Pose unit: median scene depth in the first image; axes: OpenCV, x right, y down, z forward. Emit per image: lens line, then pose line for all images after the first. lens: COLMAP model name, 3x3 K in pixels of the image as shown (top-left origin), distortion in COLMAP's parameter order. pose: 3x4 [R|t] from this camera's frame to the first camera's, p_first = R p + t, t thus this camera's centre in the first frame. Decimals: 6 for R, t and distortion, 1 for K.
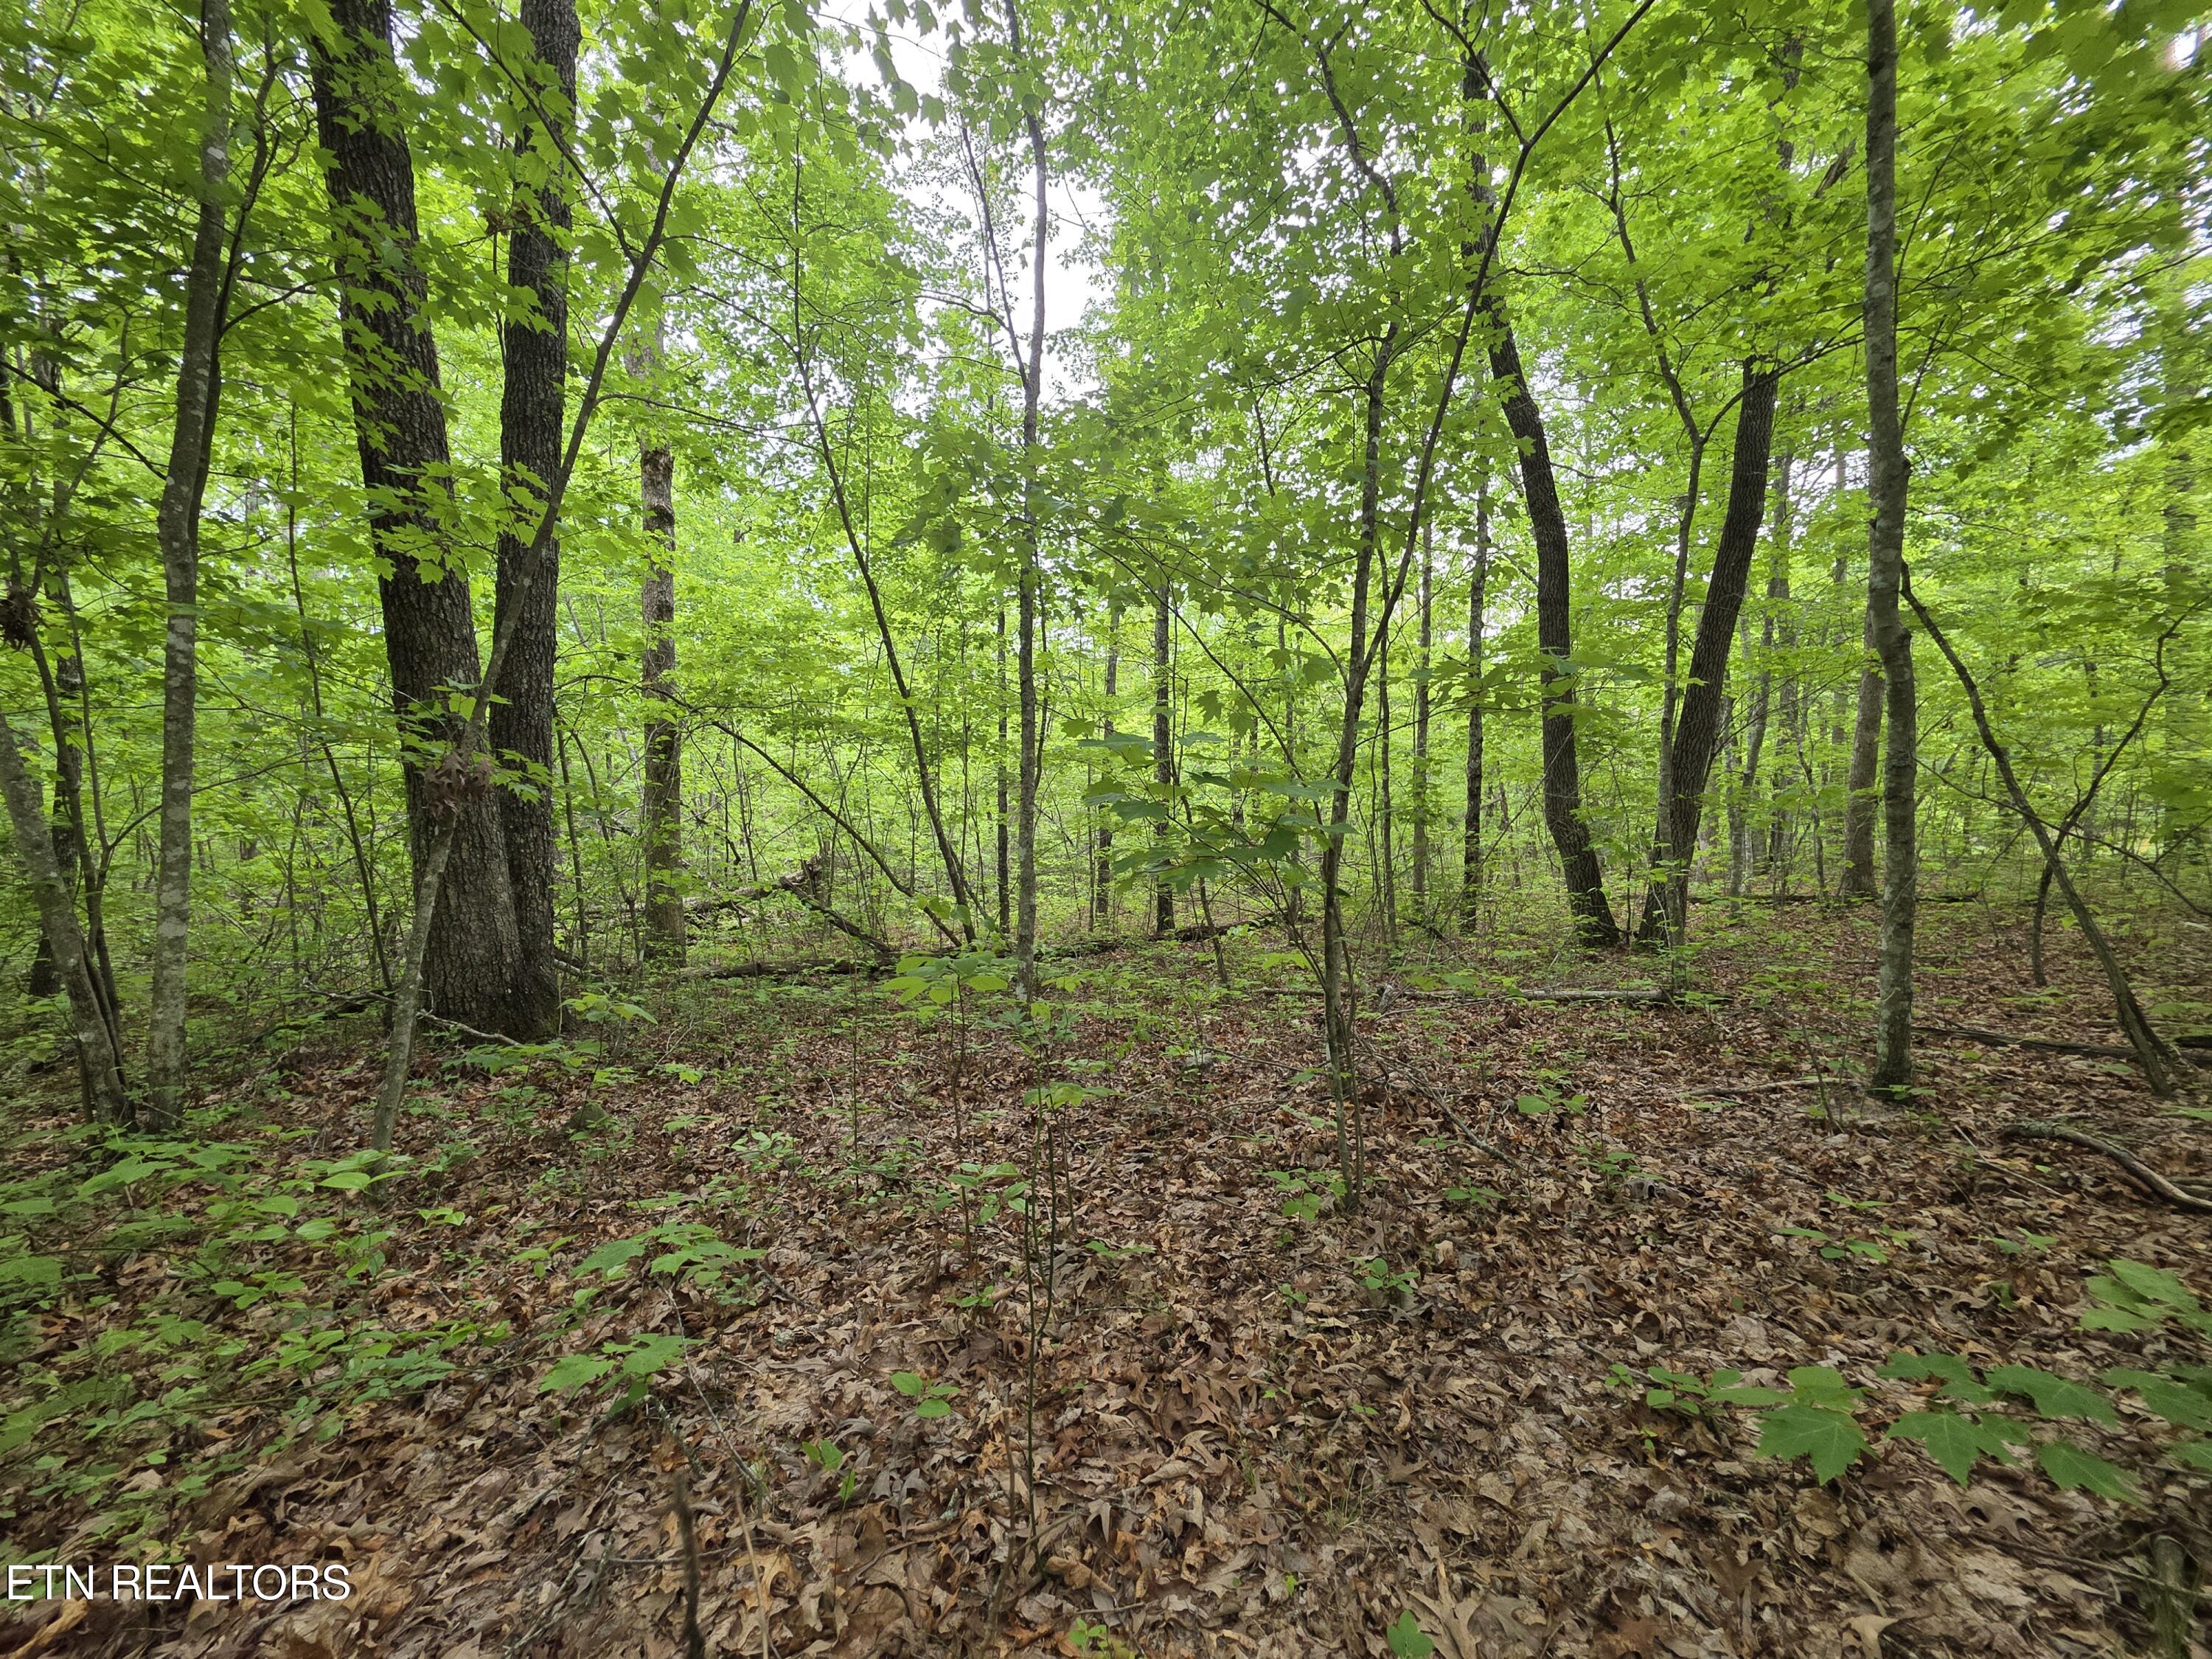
lens RADIAL K [[878.9, 0, 1108.8], [0, 878.9, 827.9], [0, 0, 1]] dist [0.001423, 0.000060]
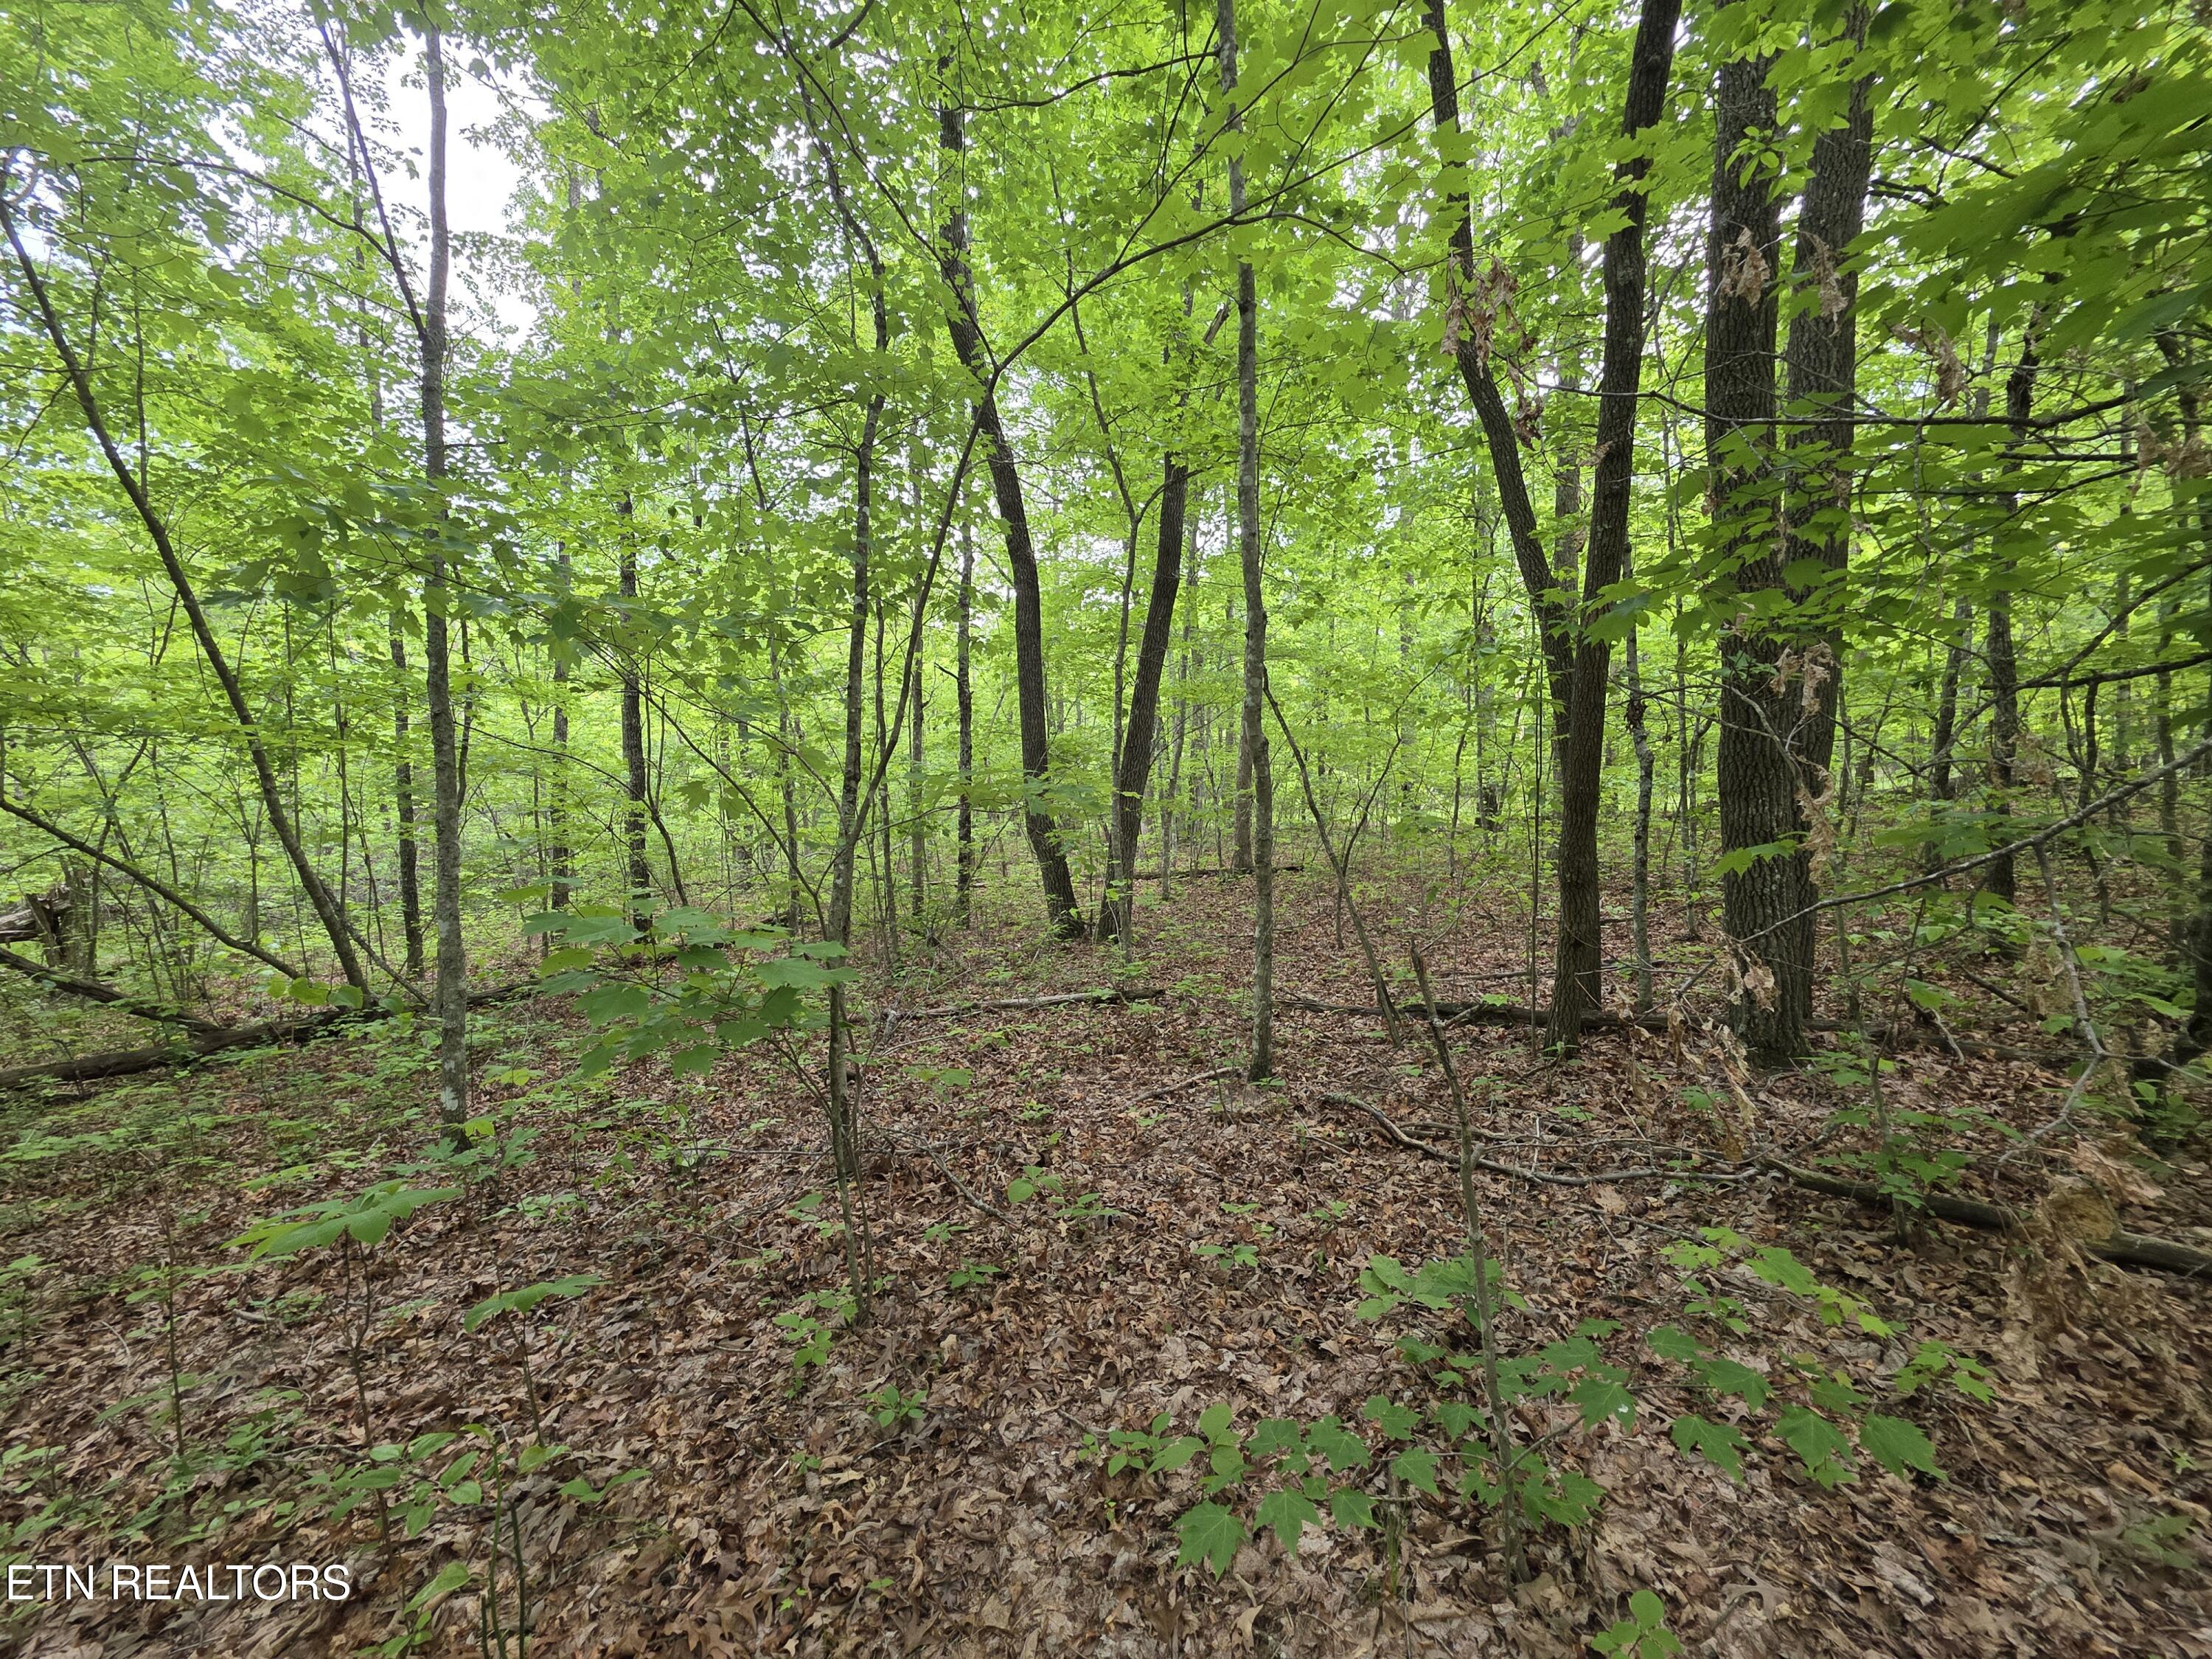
lens RADIAL K [[878.9, 0, 1108.6], [0, 878.9, 828.2], [0, 0, 1]] dist [0.001423, 0.000060]
pose [[0.850134, -0.032872, 0.525540, -0.000936], [0.016216, 0.999211, 0.036268, -0.153981], [-0.526317, -0.022310, 0.849995, -0.010815]]
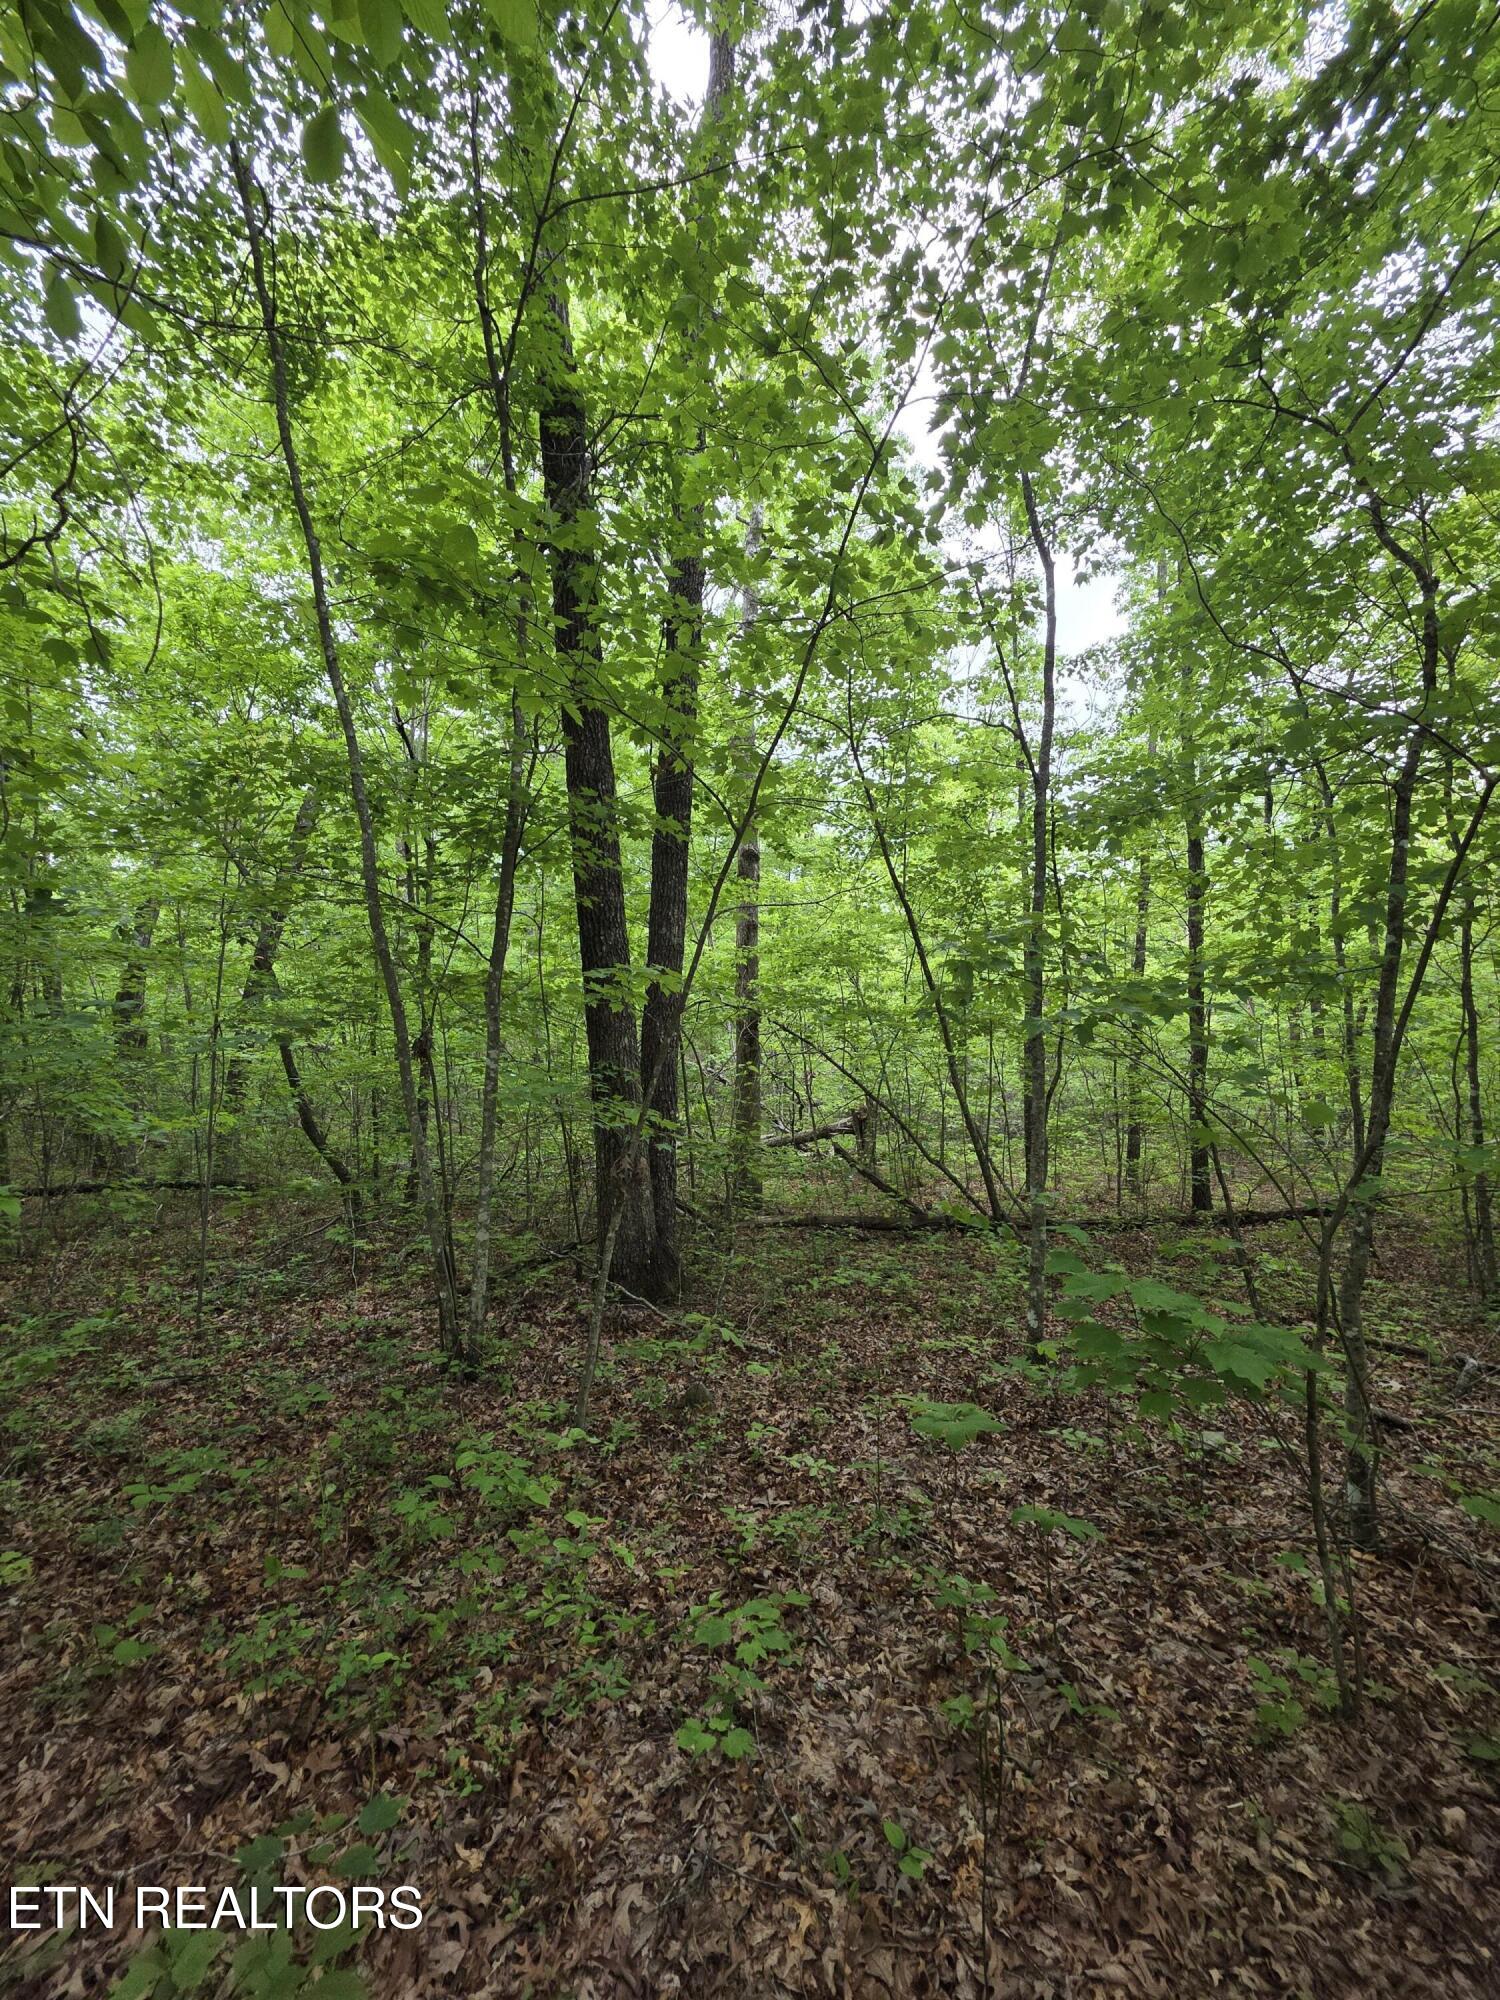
lens RADIAL K [[794.7, 0, 752.7], [0, 794.7, 1004.1], [0, 0, 1]] dist [0.001423, 0.000060]
pose [[0.894663, -0.009662, -0.446637, 0.069578], [-0.014788, 0.998578, -0.051225, -0.289176], [0.446496, 0.052434, 0.893248, -0.146770]]
